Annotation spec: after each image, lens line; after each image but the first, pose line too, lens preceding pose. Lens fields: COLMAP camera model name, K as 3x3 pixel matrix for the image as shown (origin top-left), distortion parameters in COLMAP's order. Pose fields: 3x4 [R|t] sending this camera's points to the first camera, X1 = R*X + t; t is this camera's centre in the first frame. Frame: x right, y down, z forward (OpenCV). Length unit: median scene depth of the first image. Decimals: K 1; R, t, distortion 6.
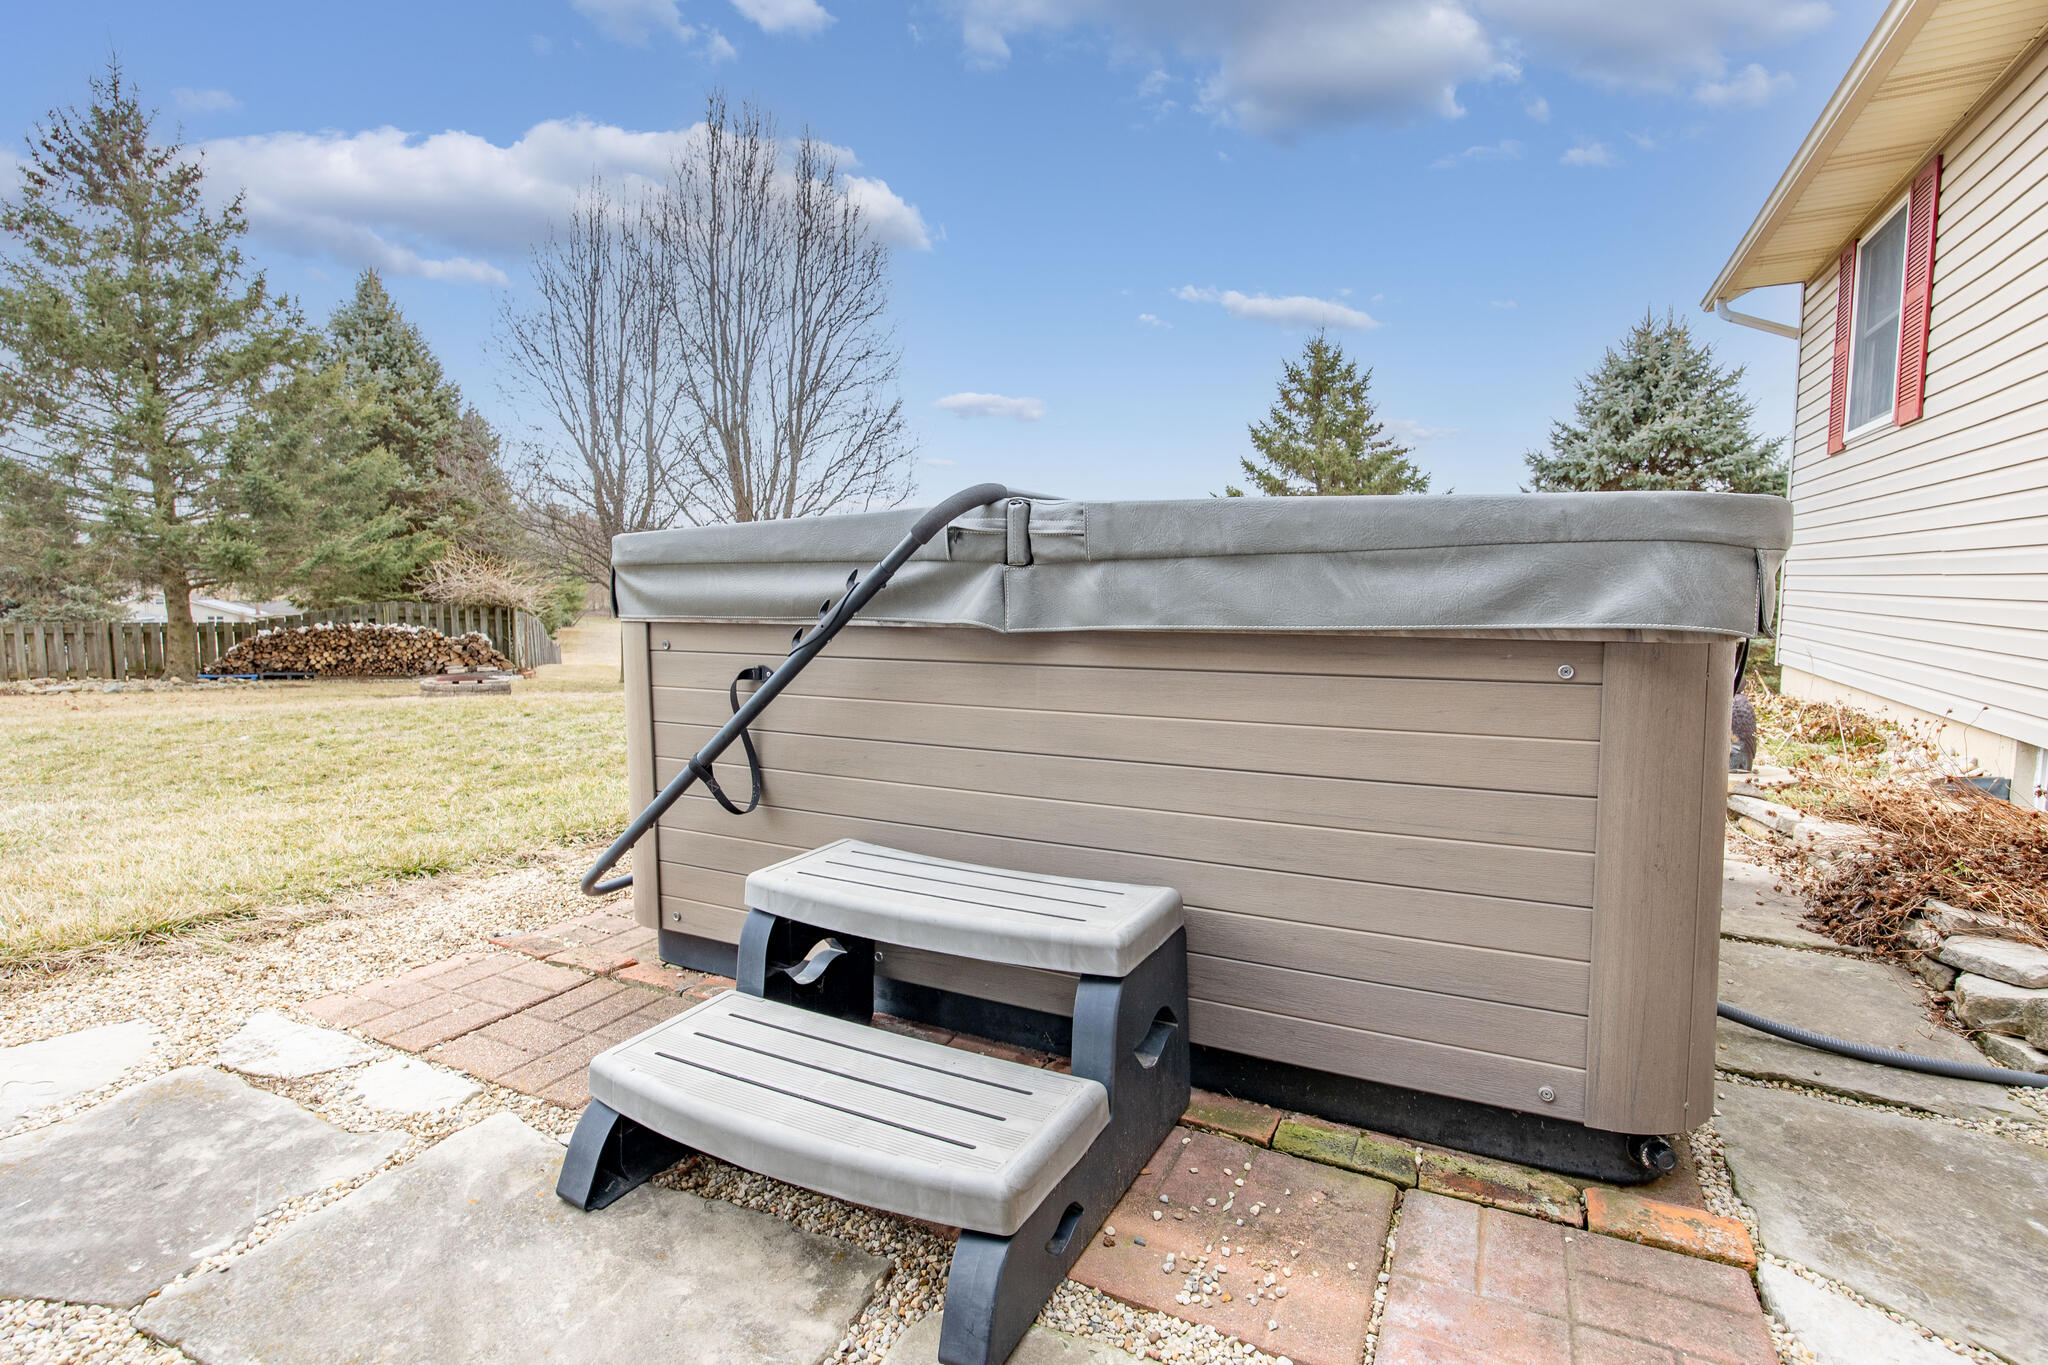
lens RADIAL K [[991.6, 0, 1024.0], [0, 991.6, 682.5], [0, 0, 1]] dist [-0.003547, -0.000303]
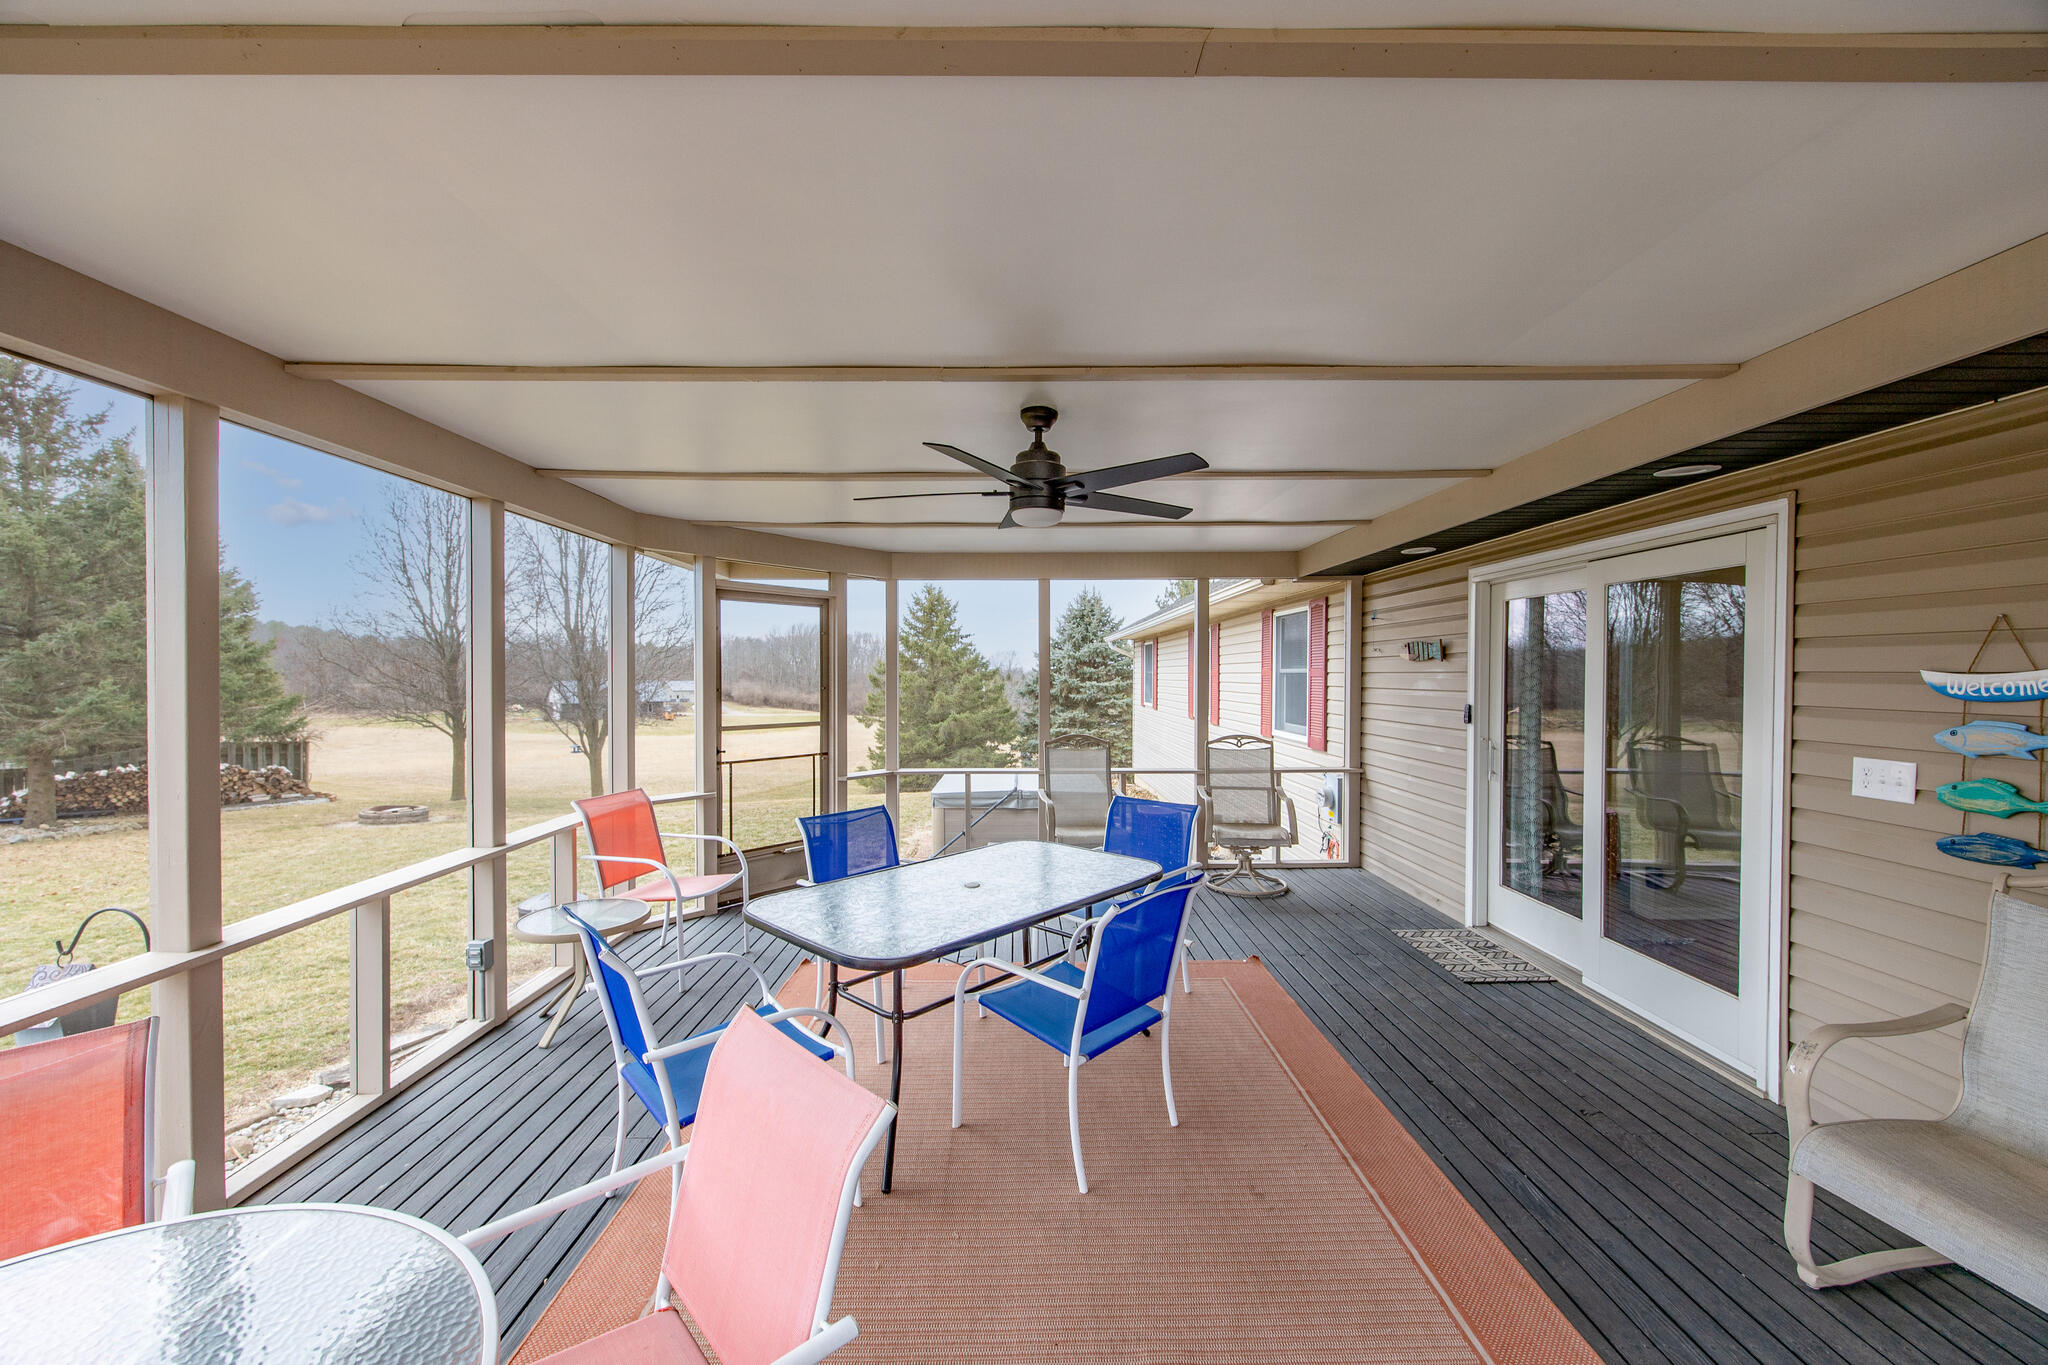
lens RADIAL K [[798.3, 0, 1024.0], [0, 798.3, 682.5], [0, 0, 1]] dist [0.015627, 0.000053]
pose [[0.887714, 0.002986, 0.460386, -0.214369], [0.038924, 0.995912, -0.081513, -0.039391], [-0.458747, 0.090280, 0.883969, -0.341200]]
